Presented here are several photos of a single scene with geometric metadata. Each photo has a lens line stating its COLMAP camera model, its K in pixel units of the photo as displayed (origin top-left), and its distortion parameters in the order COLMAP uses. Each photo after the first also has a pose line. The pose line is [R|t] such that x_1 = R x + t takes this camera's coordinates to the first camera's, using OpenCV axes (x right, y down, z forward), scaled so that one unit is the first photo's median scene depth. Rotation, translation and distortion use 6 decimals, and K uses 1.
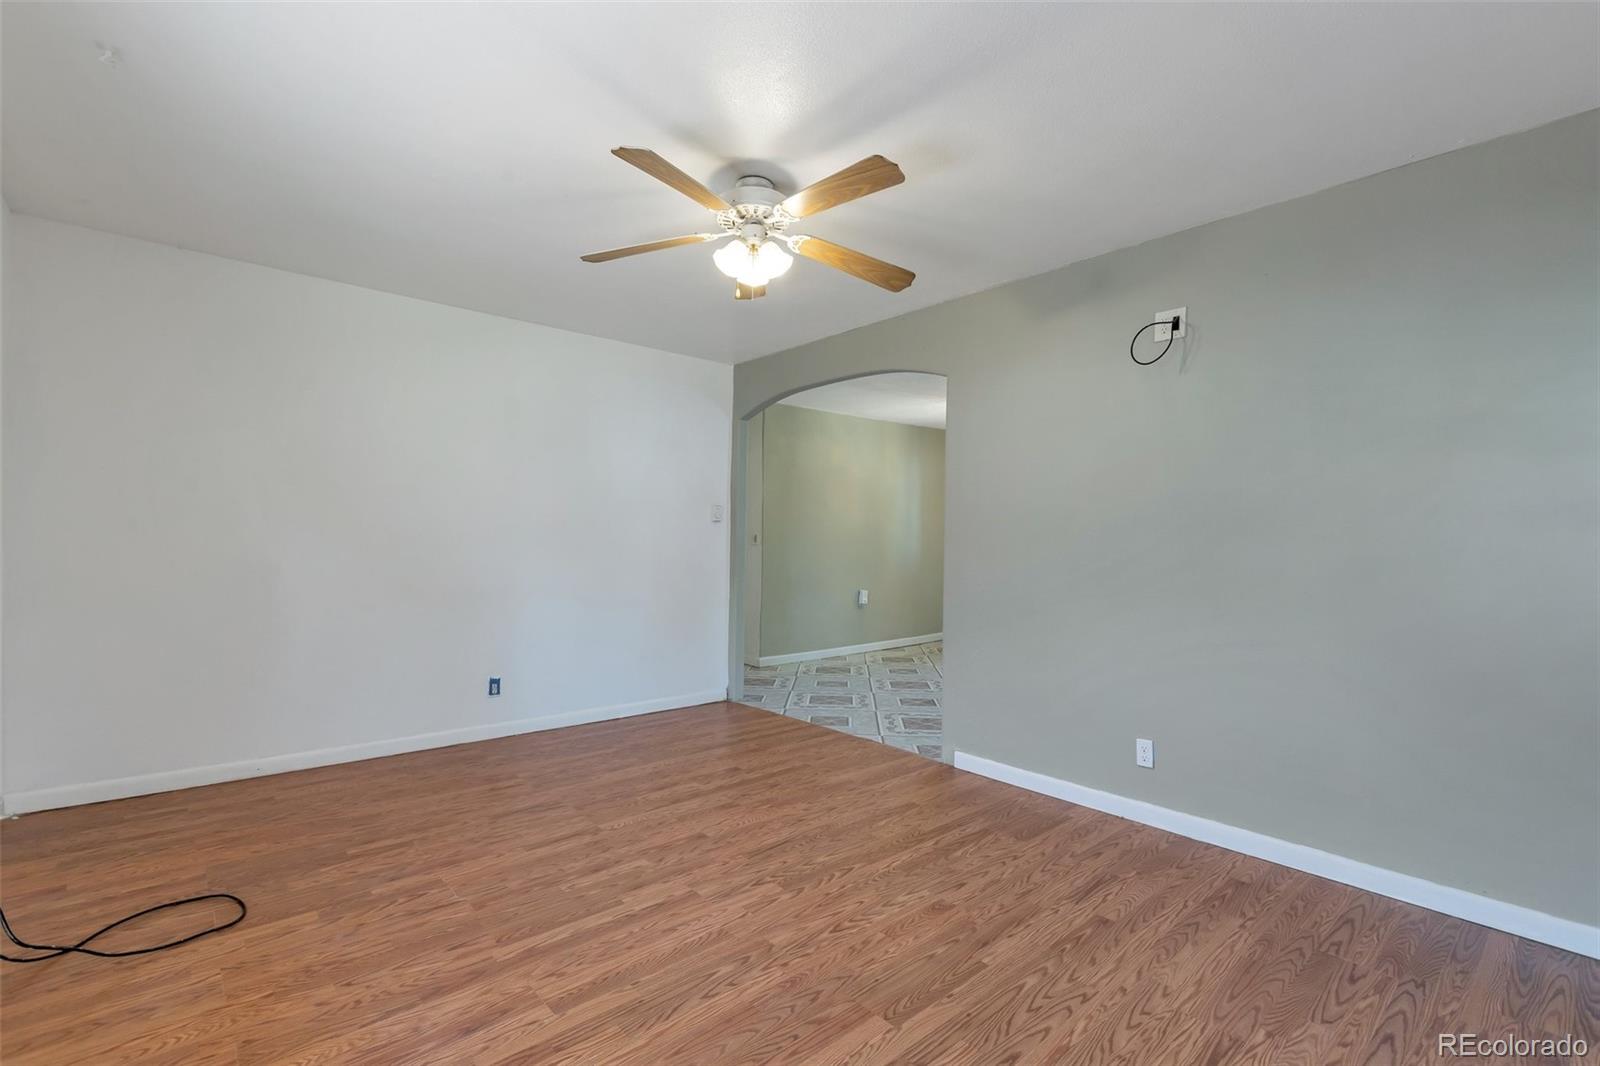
lens RADIAL K [[725.9, 0, 796.8], [0, 725.9, 537.6], [0, 0, 1]] dist [0.010327, 0.000988]
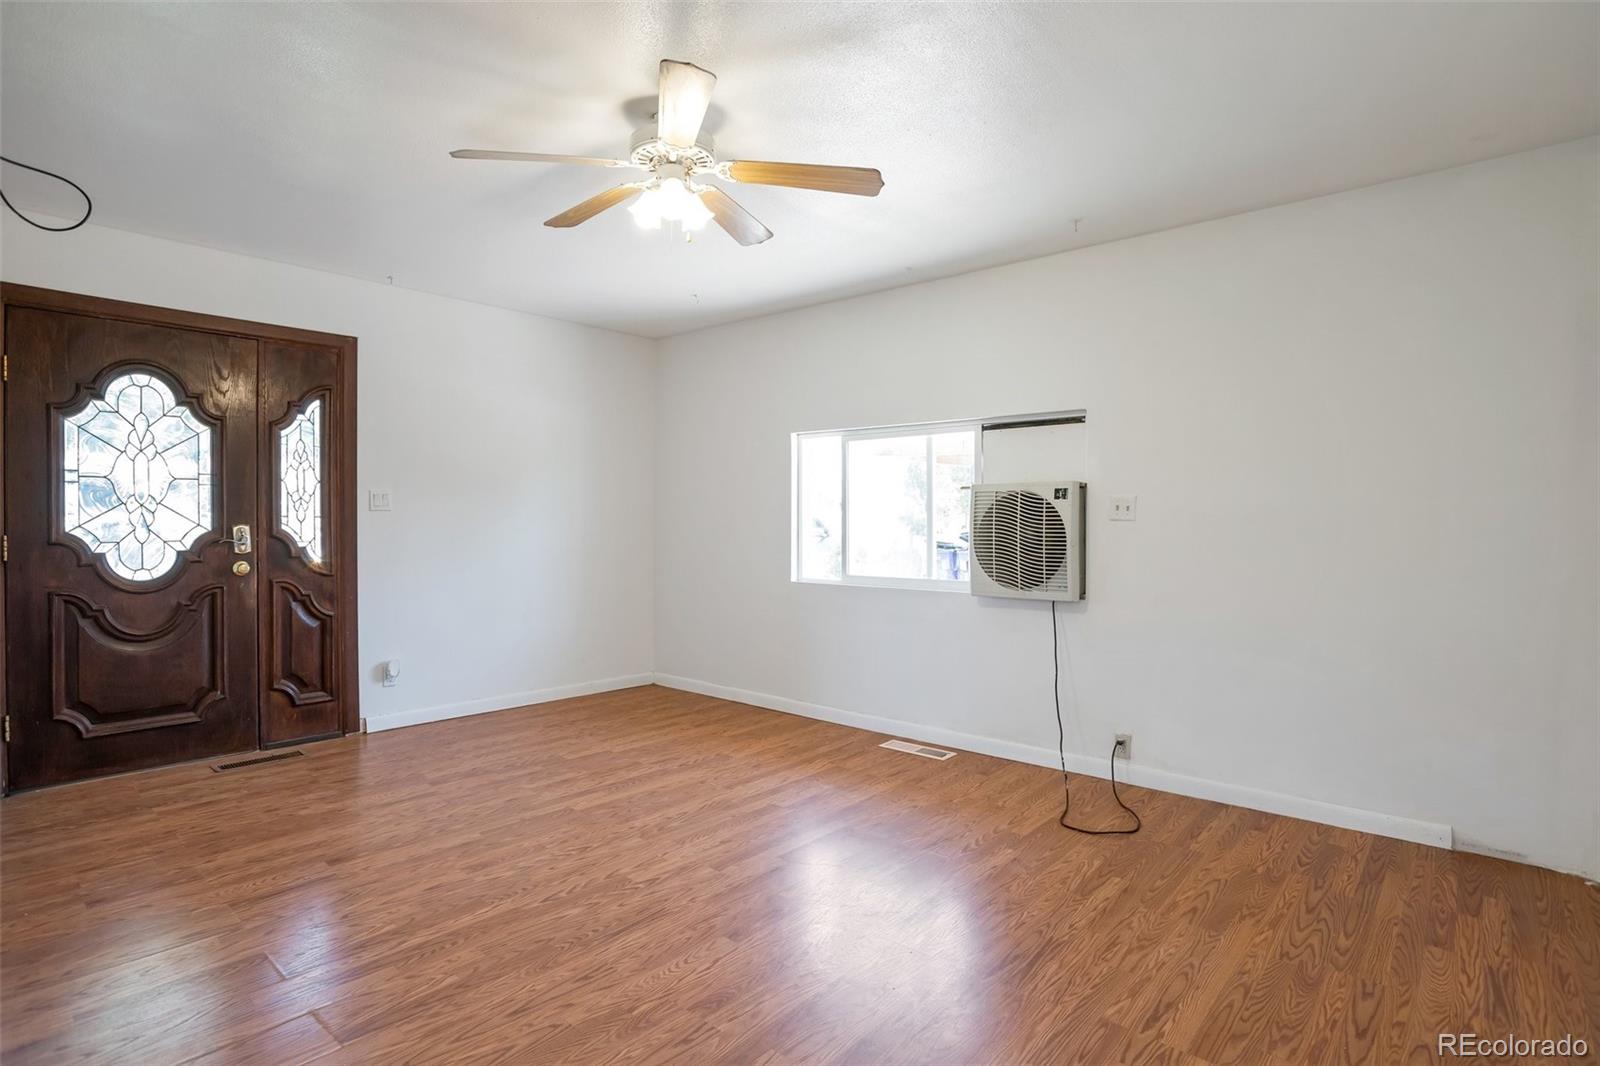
lens RADIAL K [[918.6, 0, 800.0], [0, 918.6, 533.0], [0, 0, 1]] dist [-0.029184, 0.001924]
pose [[-0.993155, -0.017057, -0.115551, -0.096324], [-0.018366, 0.999779, 0.010274, 0.004227], [0.115350, 0.012326, -0.993248, 2.155583]]
